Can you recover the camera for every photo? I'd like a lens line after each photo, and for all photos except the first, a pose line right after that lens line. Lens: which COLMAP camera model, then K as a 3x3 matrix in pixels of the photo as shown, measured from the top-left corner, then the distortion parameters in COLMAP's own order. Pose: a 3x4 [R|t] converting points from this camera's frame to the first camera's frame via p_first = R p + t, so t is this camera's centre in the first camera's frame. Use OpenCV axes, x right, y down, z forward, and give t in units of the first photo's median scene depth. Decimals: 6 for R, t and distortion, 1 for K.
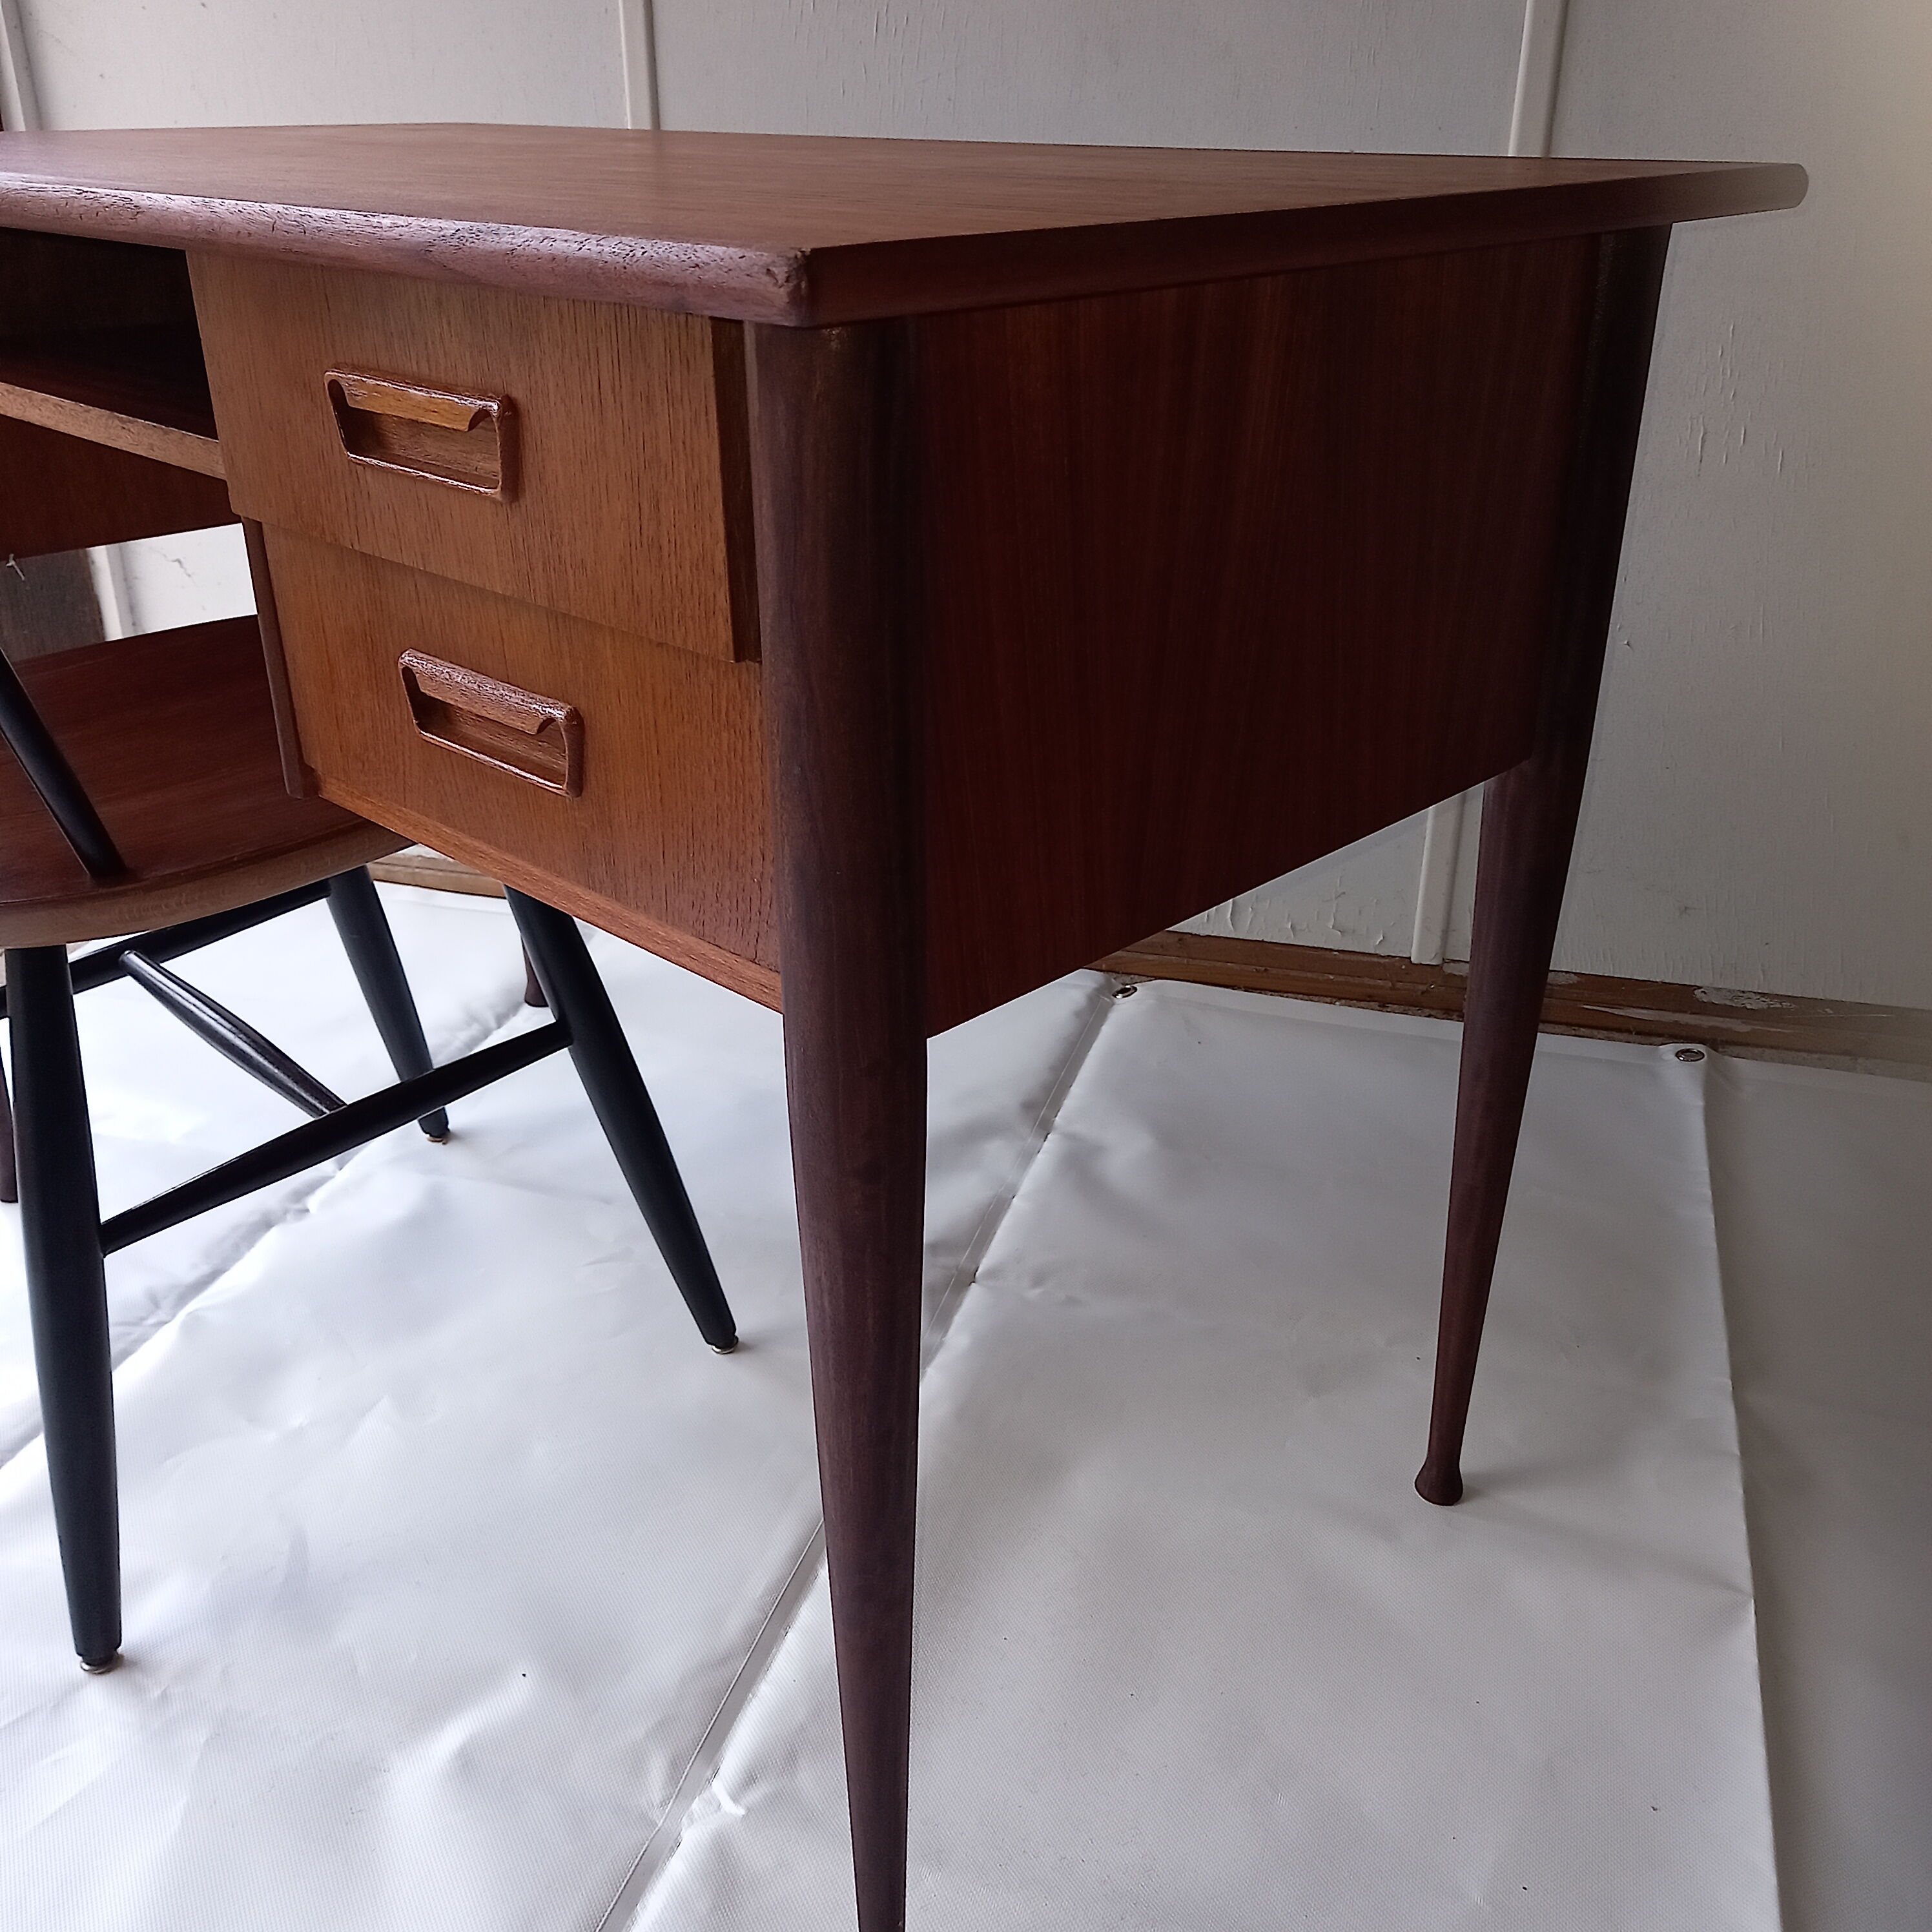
lens RADIAL K [[1907.8, 0, 964.6], [0, 1907.8, 981.3], [0, 0, 1]] dist [0.044985, 0.000000]
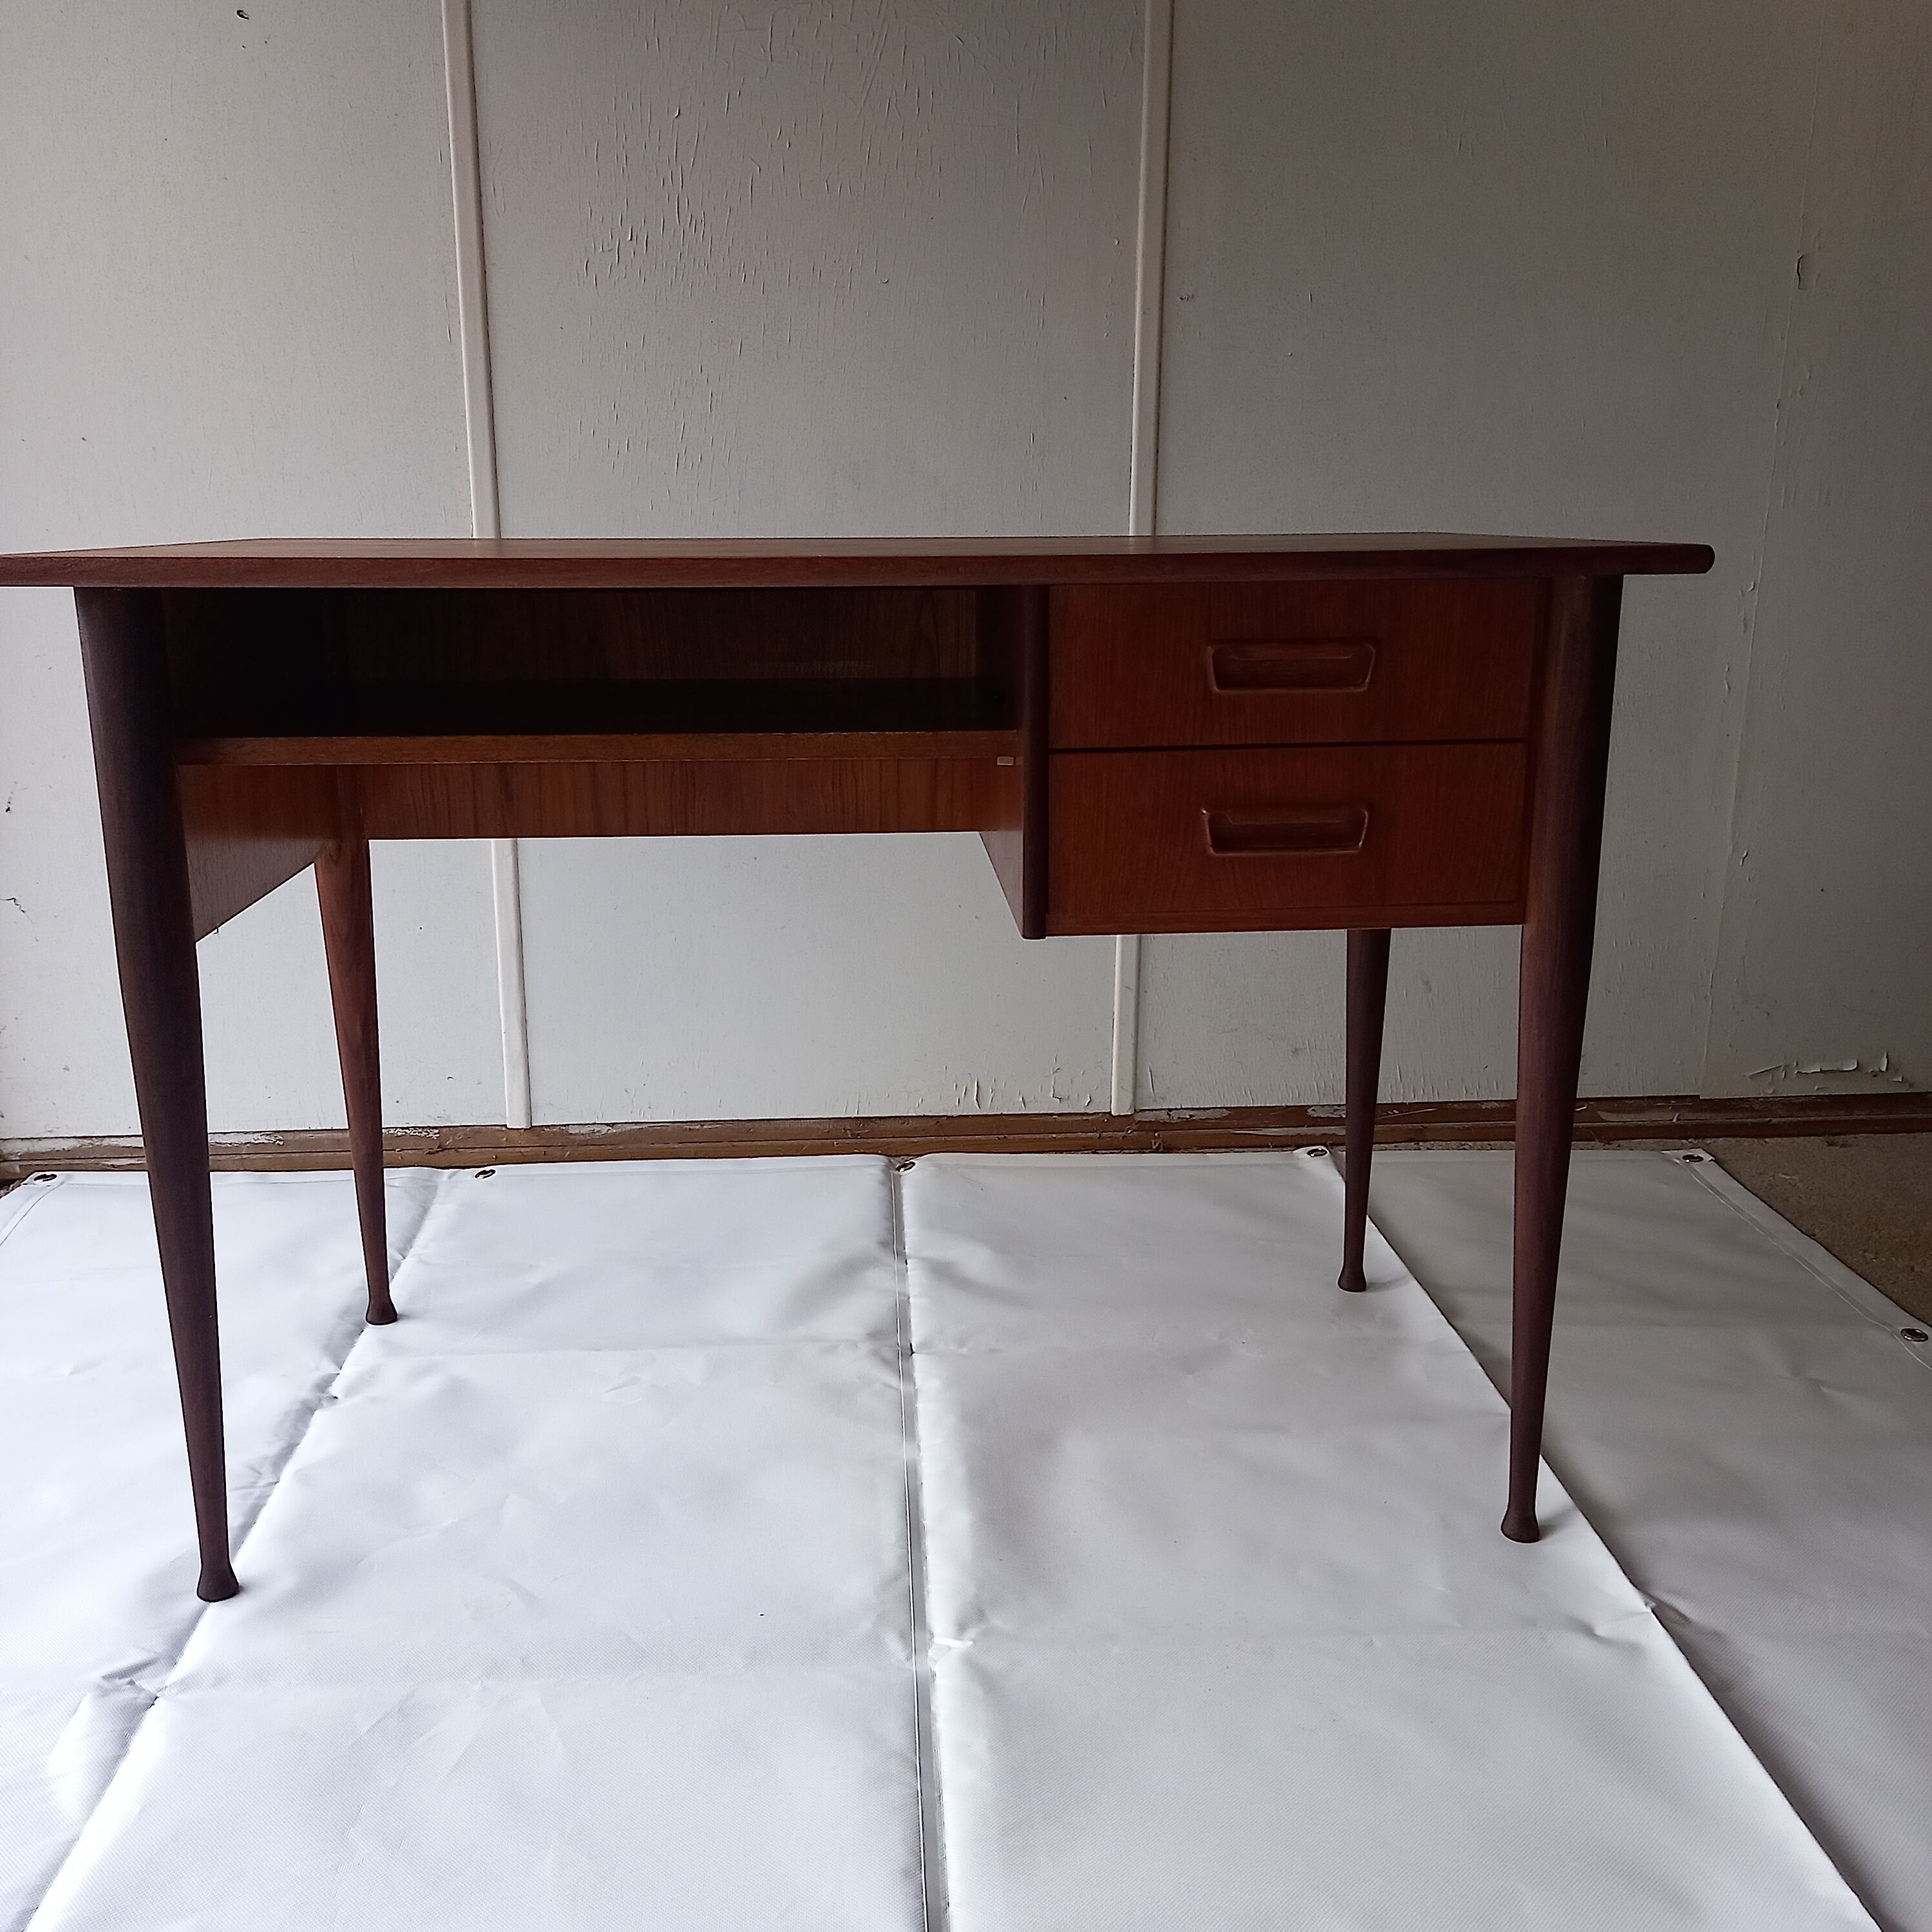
lens RADIAL K [[1907.8, 0, 973.7], [0, 1907.8, 955.0], [0, 0, 1]] dist [0.044985, 0.000000]
pose [[0.937577, -0.080321, 0.338375, -0.383470], [0.147590, 0.972898, -0.178008, 0.133332], [-0.314906, 0.216836, 0.924022, -0.286937]]
